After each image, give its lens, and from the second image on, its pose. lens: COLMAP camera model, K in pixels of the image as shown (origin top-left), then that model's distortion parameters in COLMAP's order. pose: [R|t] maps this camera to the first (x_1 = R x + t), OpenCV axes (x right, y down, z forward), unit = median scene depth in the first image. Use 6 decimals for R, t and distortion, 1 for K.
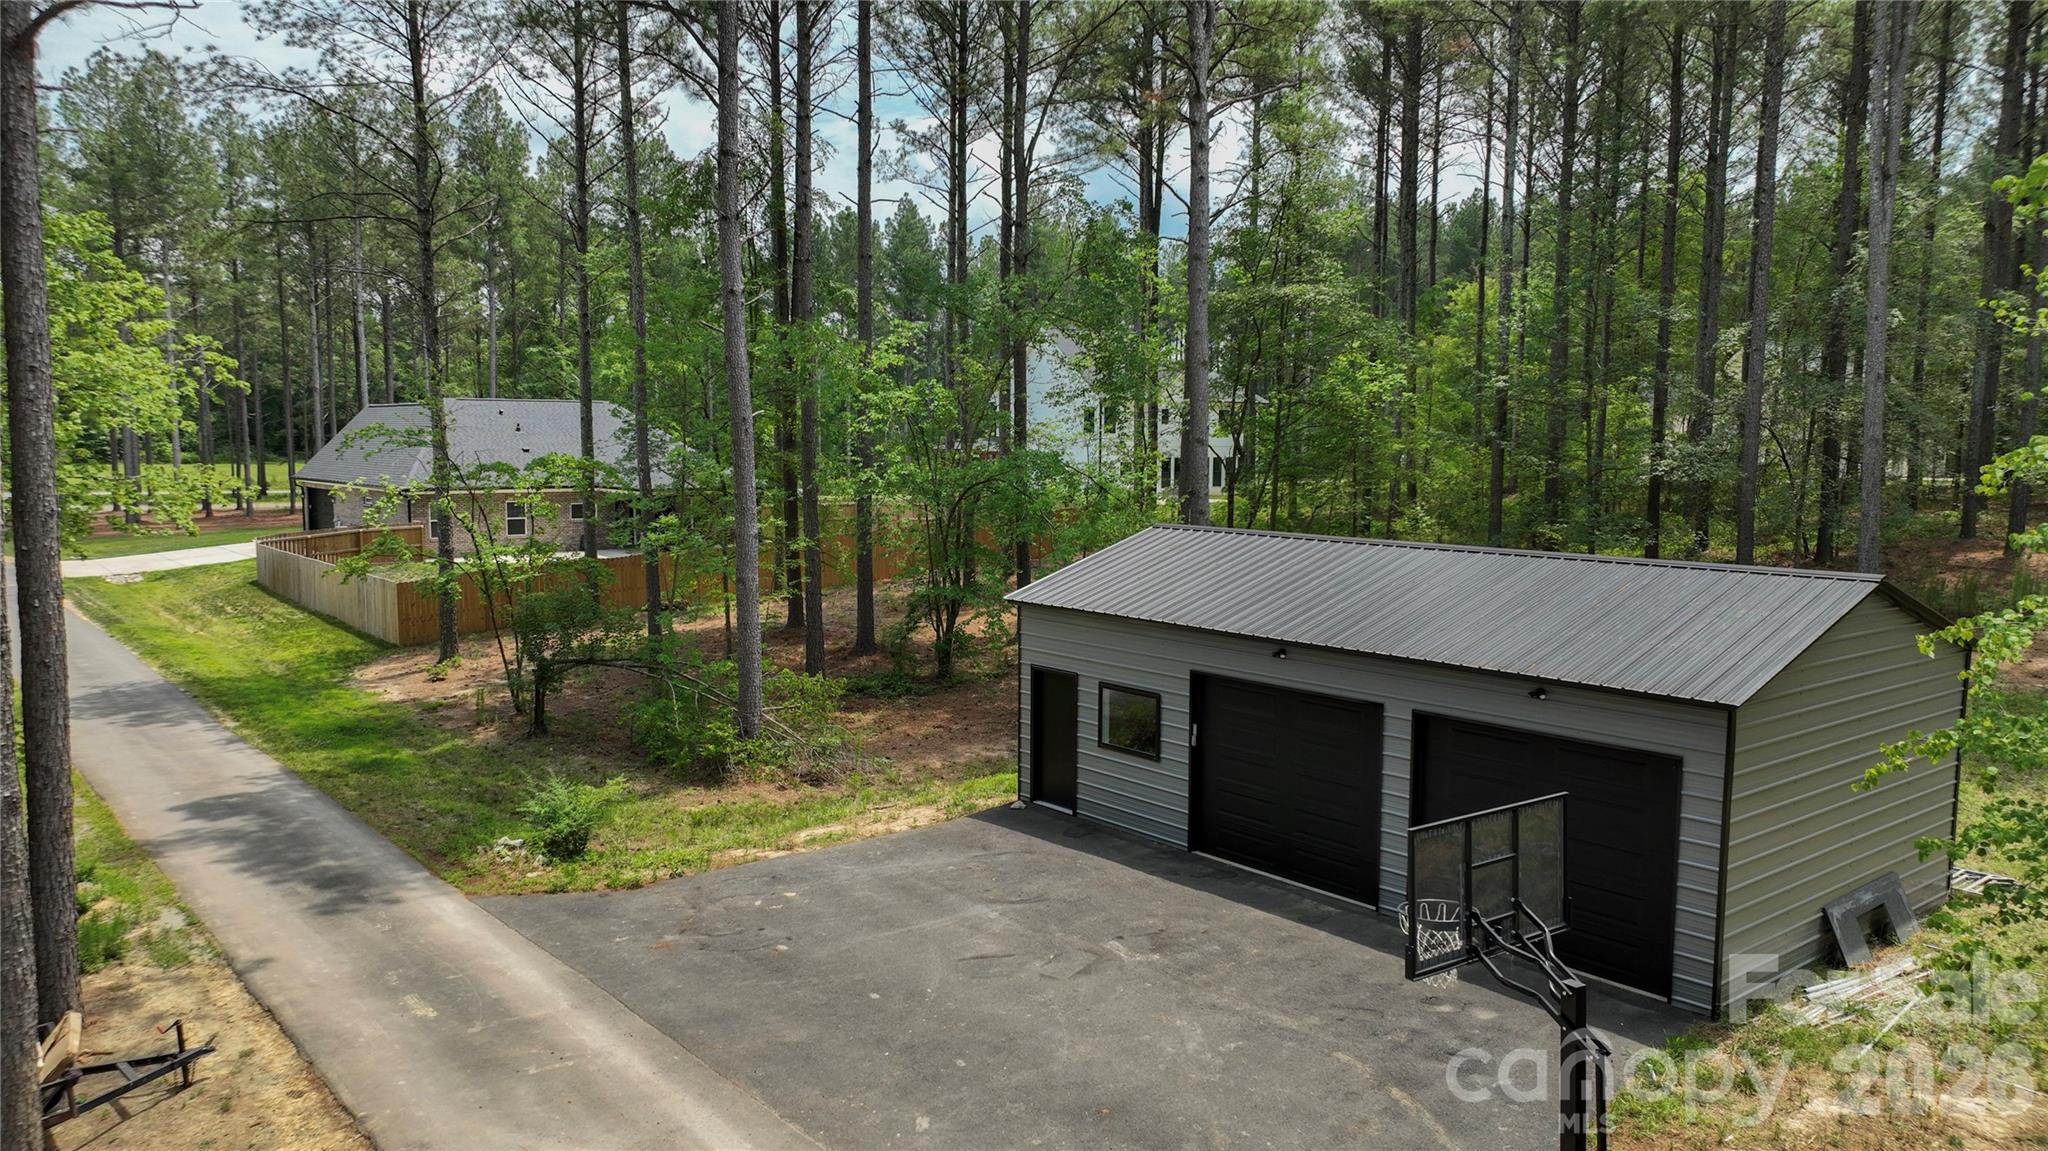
lens RADIAL K [[1429.6, 0, 1025.8], [0, 1429.6, 576.8], [0, 0, 1]] dist [0.002242, 0.009191]
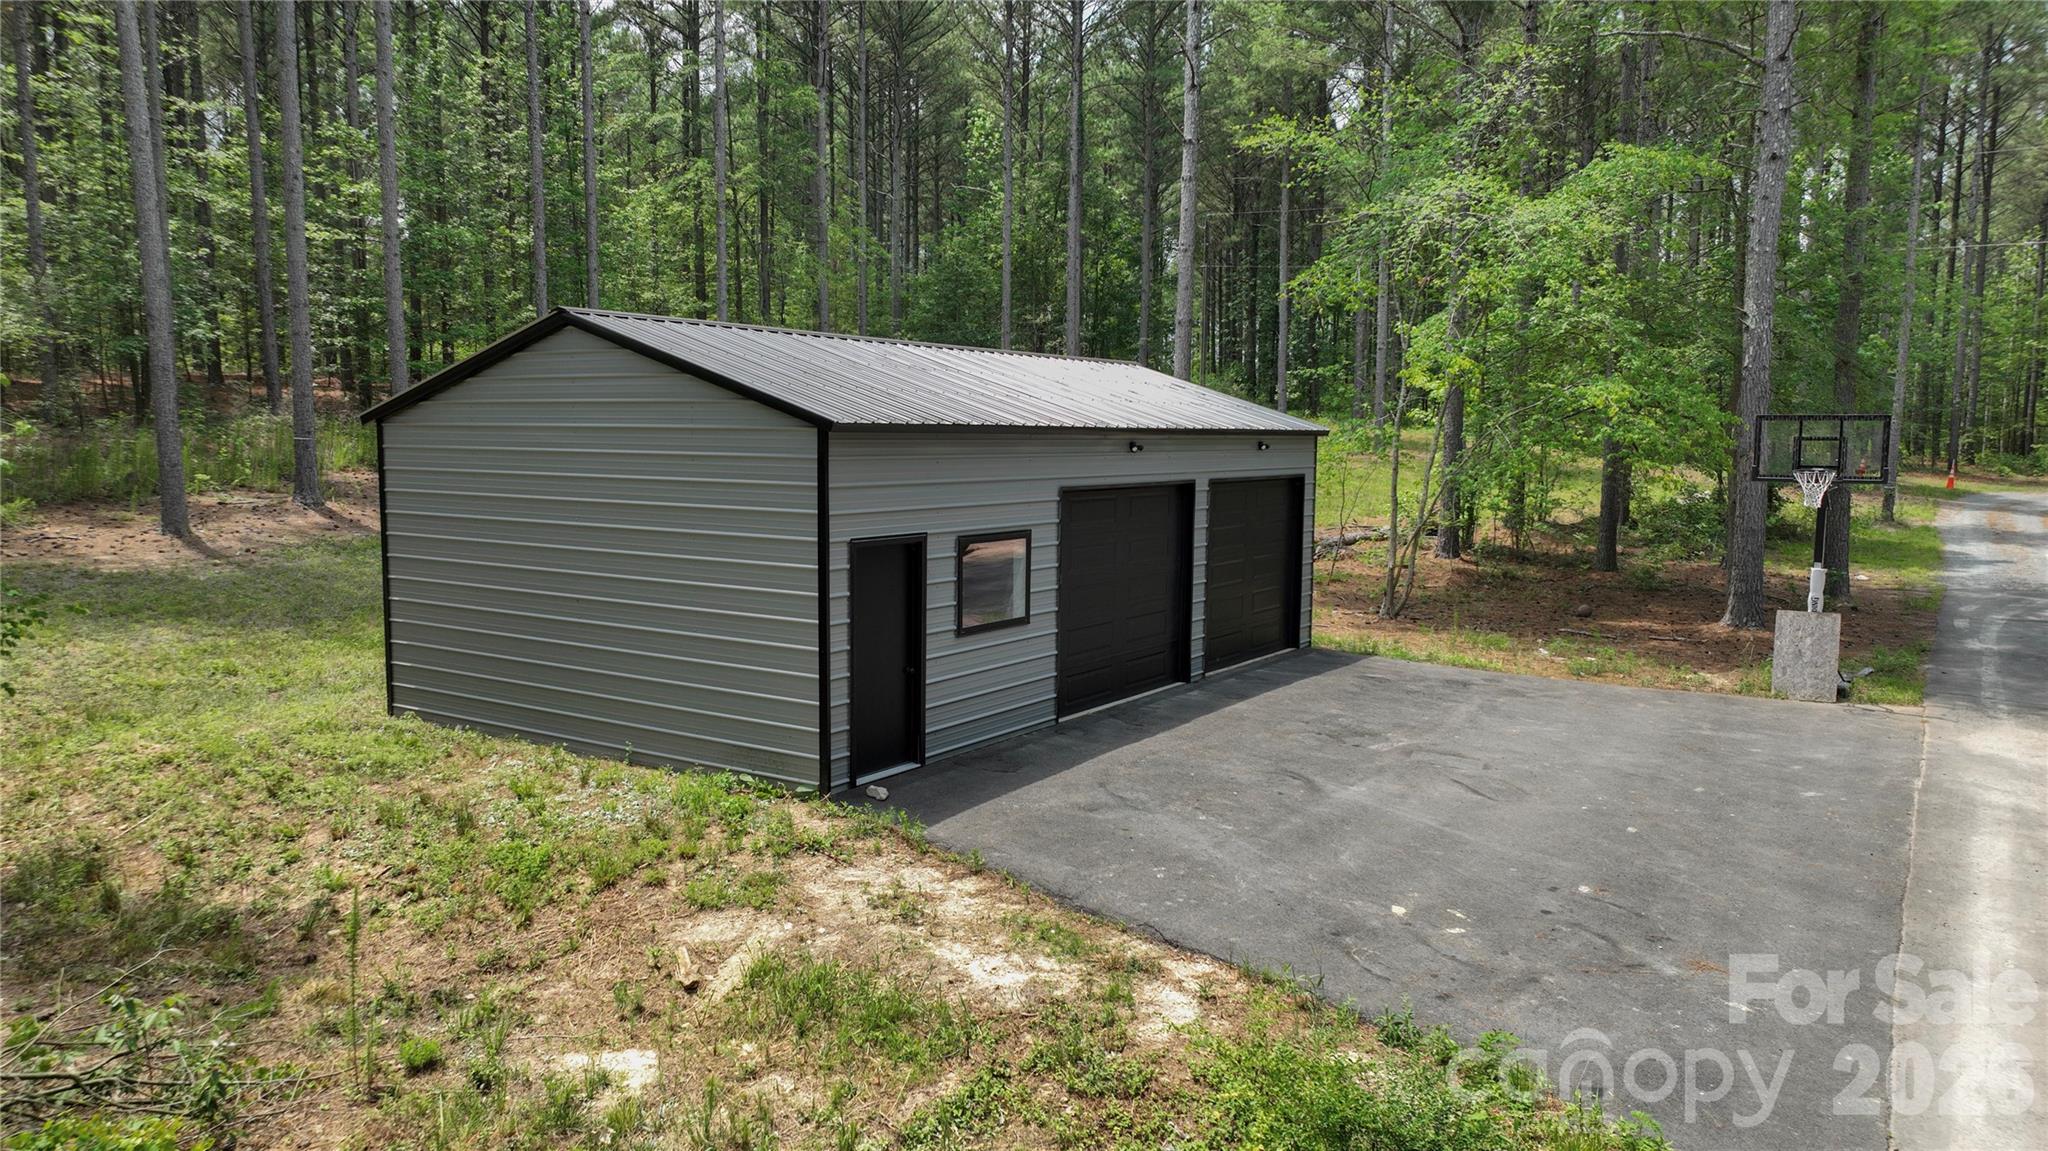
lens RADIAL K [[1429.6, 0, 1026.7], [0, 1429.6, 576.9], [0, 0, 1]] dist [0.002242, 0.009191]
pose [[-0.298619, -0.111201, 0.947872, -0.653218], [0.076942, 0.987151, 0.140049, 0.003379], [-0.951266, 0.114752, -0.286225, 1.314553]]
